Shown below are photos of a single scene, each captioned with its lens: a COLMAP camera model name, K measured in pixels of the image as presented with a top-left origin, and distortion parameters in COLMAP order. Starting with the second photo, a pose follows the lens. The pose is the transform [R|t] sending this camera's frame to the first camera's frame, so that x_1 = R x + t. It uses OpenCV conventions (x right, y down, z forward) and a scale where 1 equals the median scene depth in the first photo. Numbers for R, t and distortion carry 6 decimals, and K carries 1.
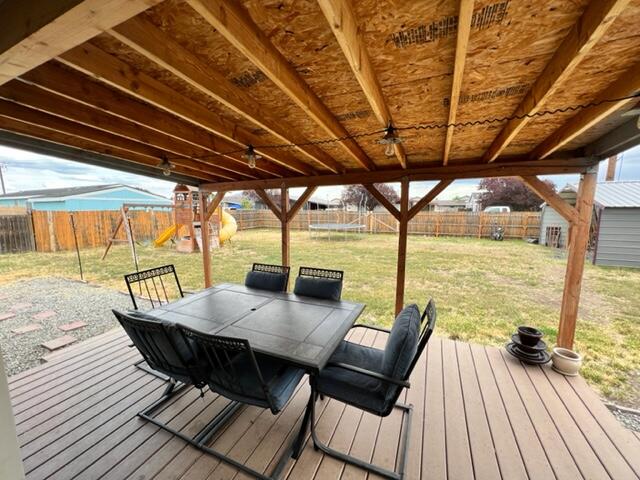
lens RADIAL K [[254.0, 0, 318.8], [0, 254.0, 239.9], [0, 0, 1]] dist [-0.002209, -0.000437]
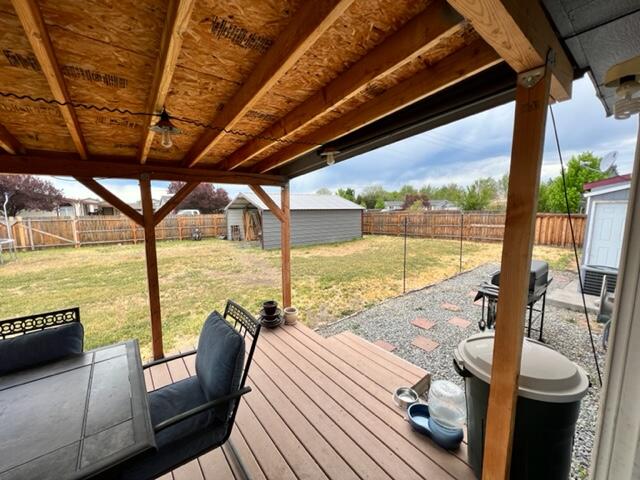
lens RADIAL K [[254.0, 0, 319.1], [0, 254.0, 239.5], [0, 0, 1]] dist [-0.002209, -0.000437]
pose [[0.462300, -0.104777, 0.880511, -0.144689], [0.117387, 0.991486, 0.056350, -0.011853], [-0.878919, 0.077310, 0.470664, 0.109916]]
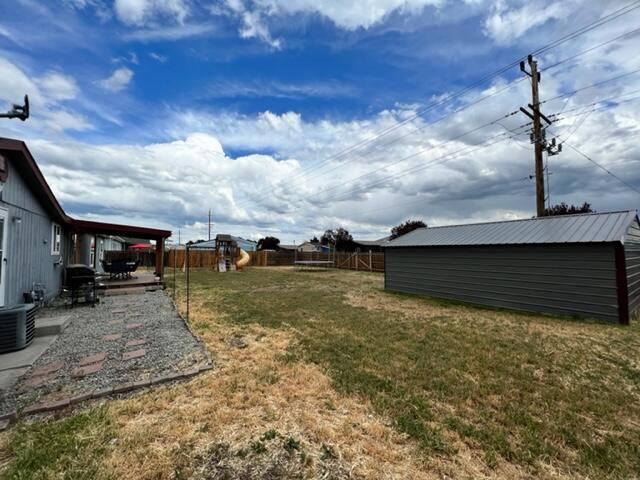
lens RADIAL K [[254.0, 0, 314.7], [0, 254.0, 238.9], [0, 0, 1]] dist [-0.002209, -0.000437]
pose [[0.832336, -0.026938, -0.553617, 0.924420], [-0.072775, 0.984860, -0.157335, 0.043742], [0.549473, 0.171245, 0.817774, -0.189369]]
